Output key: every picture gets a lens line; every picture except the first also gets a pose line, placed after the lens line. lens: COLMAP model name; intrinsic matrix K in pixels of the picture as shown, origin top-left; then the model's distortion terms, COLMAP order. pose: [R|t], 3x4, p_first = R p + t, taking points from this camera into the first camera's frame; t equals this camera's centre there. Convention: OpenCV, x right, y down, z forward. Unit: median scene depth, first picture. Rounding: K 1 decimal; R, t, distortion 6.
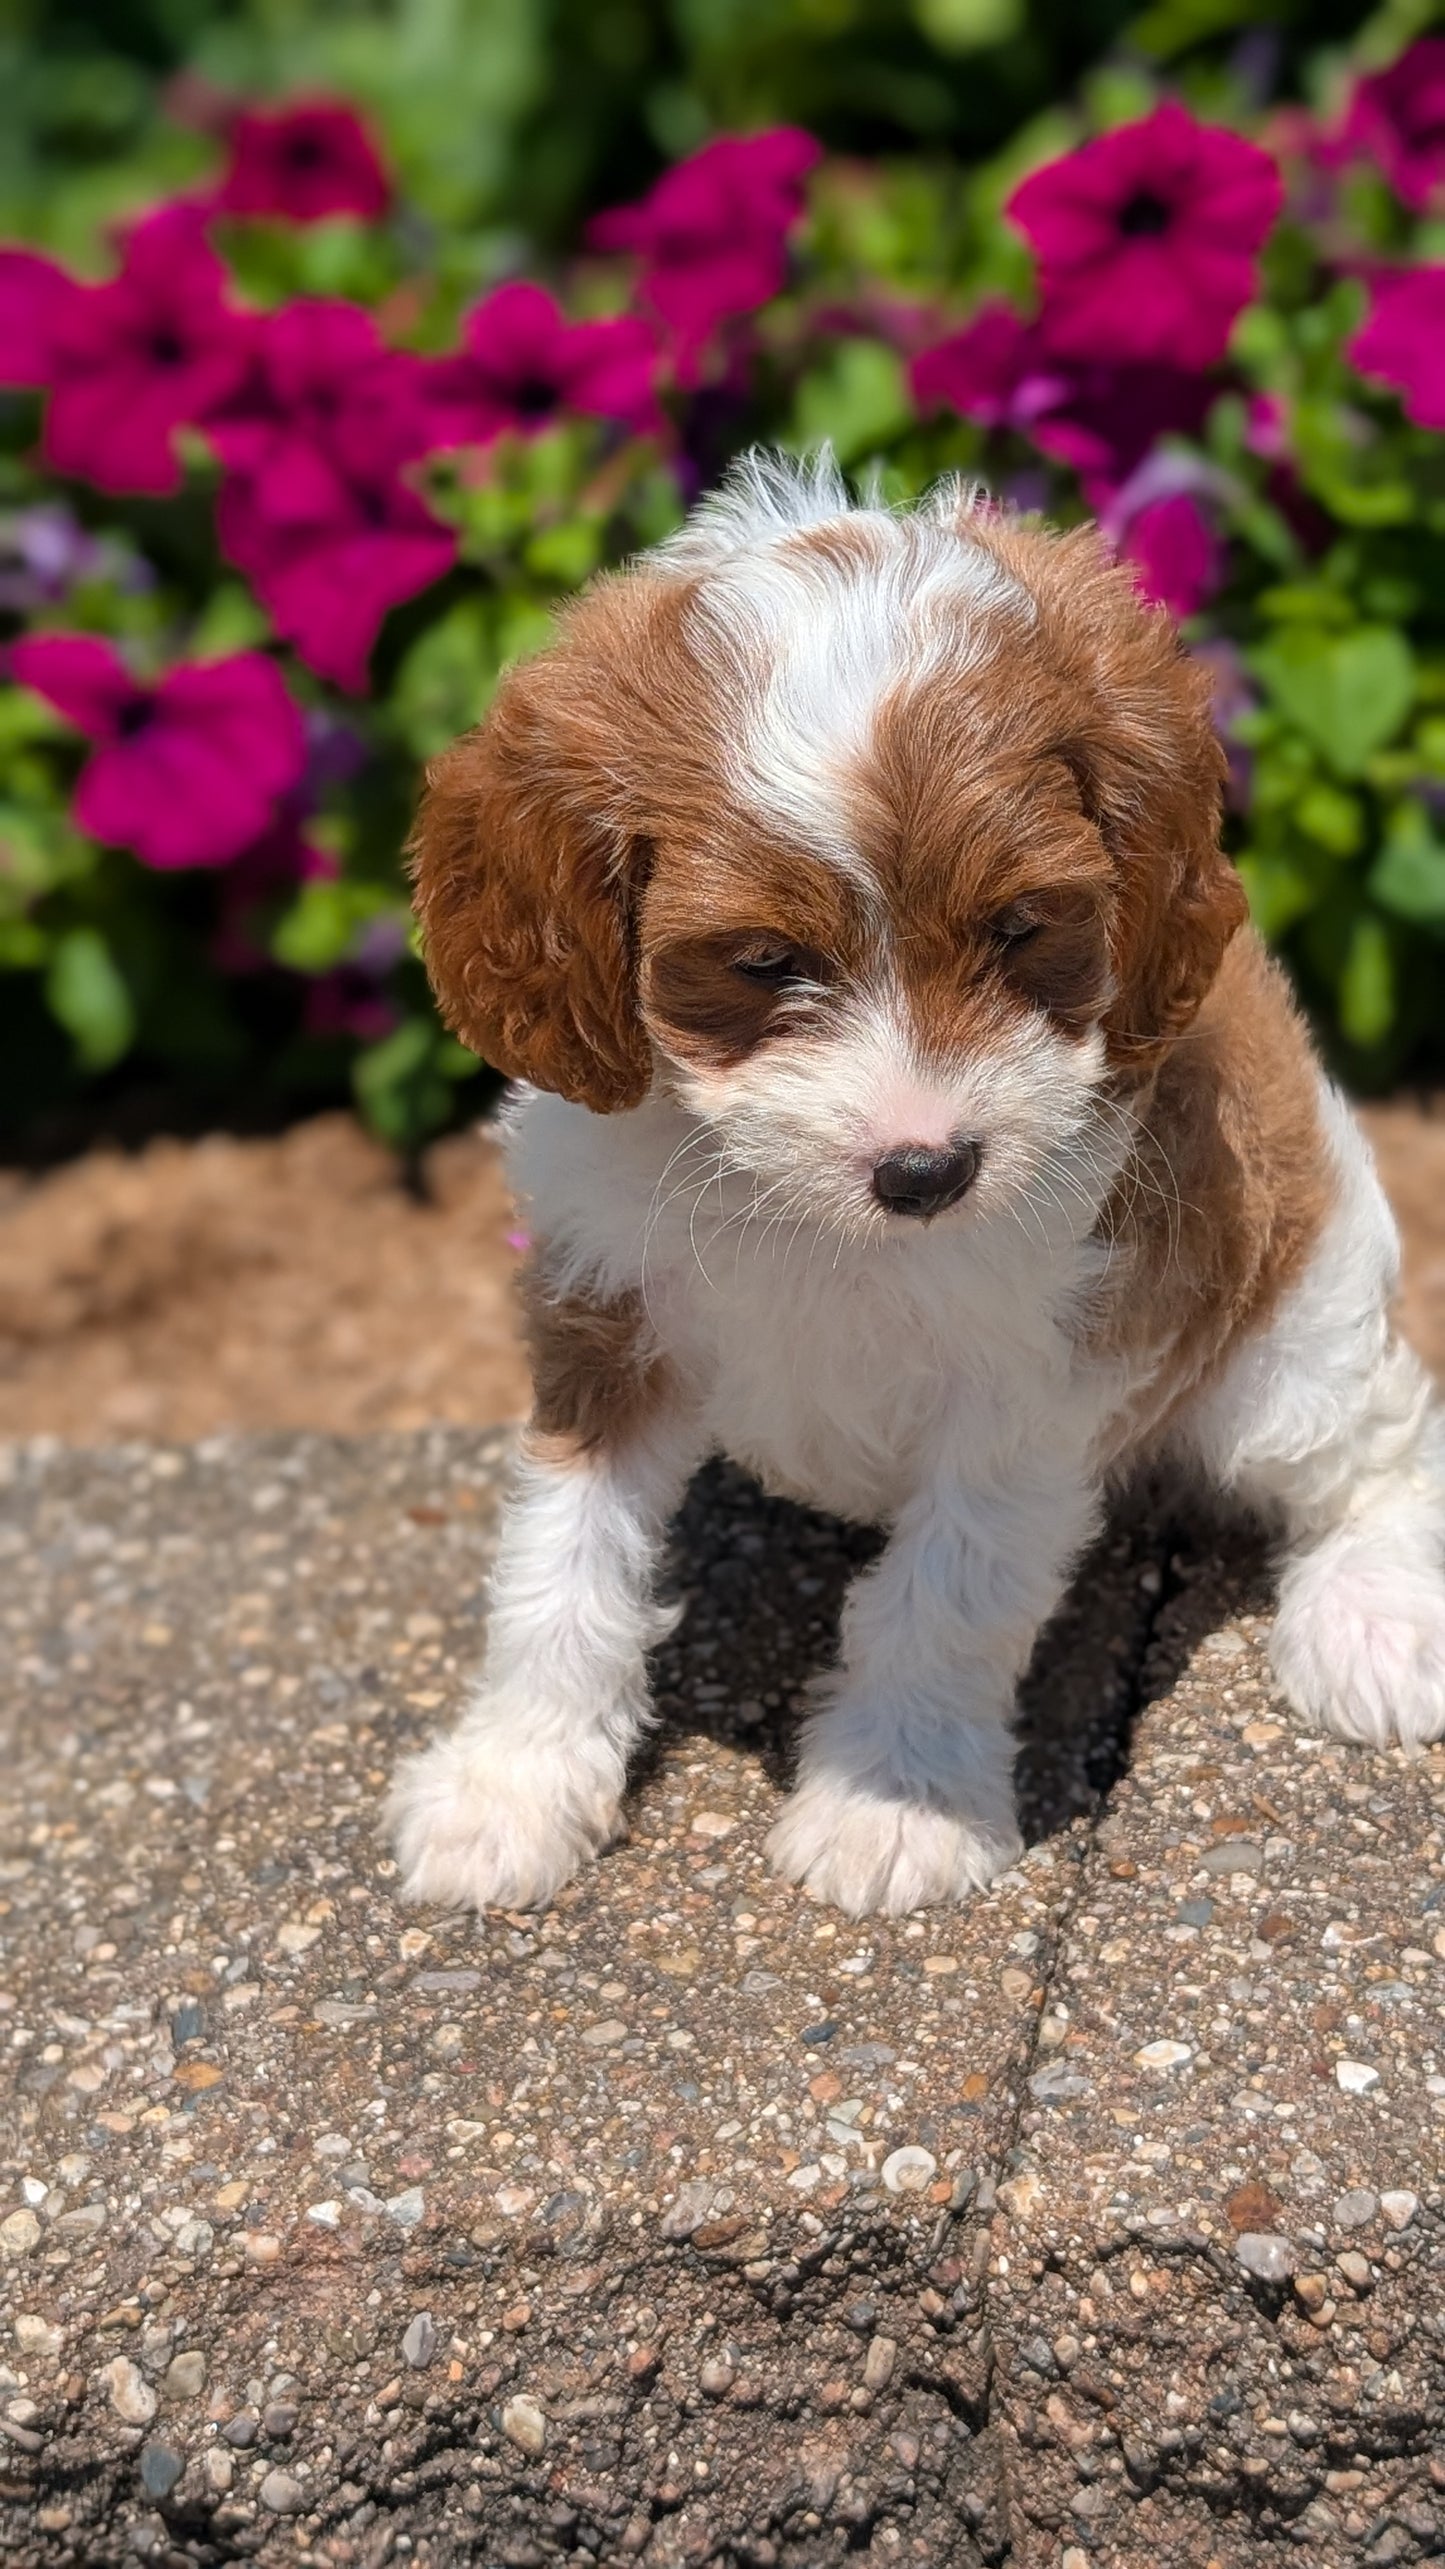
lens RADIAL K [[3793.2, 0, 722.6], [0, 3793.2, 1321.6], [0, 0, 1]] dist [0.027174, 0.000000]
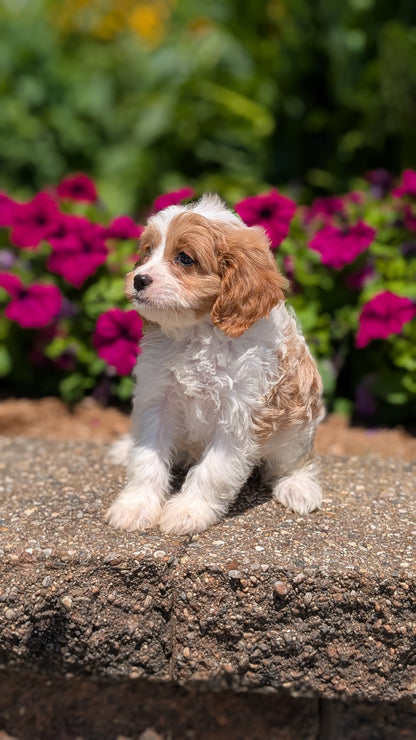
lens RADIAL K [[1092.6, 0, 202.6], [0, 1092.6, 371.8], [0, 0, 1]] dist [0.027174, 0.000000]
pose [[0.992192, 0.120802, 0.031026, 0.032975], [-0.110409, 0.966425, -0.232017, 0.307516], [-0.058012, 0.226780, 0.972217, -0.321024]]
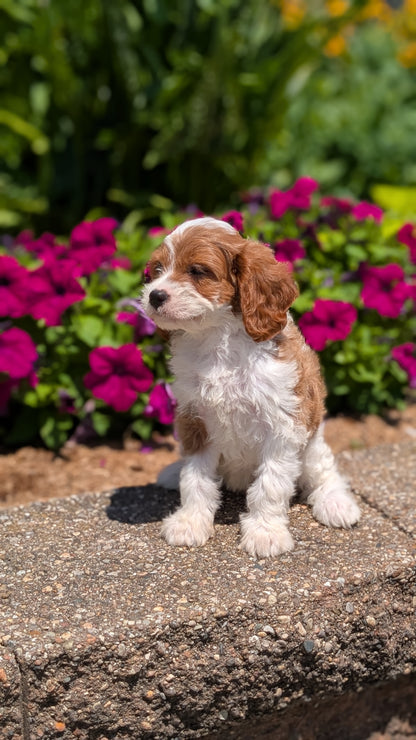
lens RADIAL K [[1092.6, 0, 206.4], [0, 1092.6, 370.5], [0, 0, 1]] dist [0.027174, 0.000000]
pose [[0.839756, -0.030373, 0.542113, -0.967454], [0.165279, 0.965352, -0.201937, 0.227815], [-0.517197, 0.259178, 0.815680, -0.109981]]
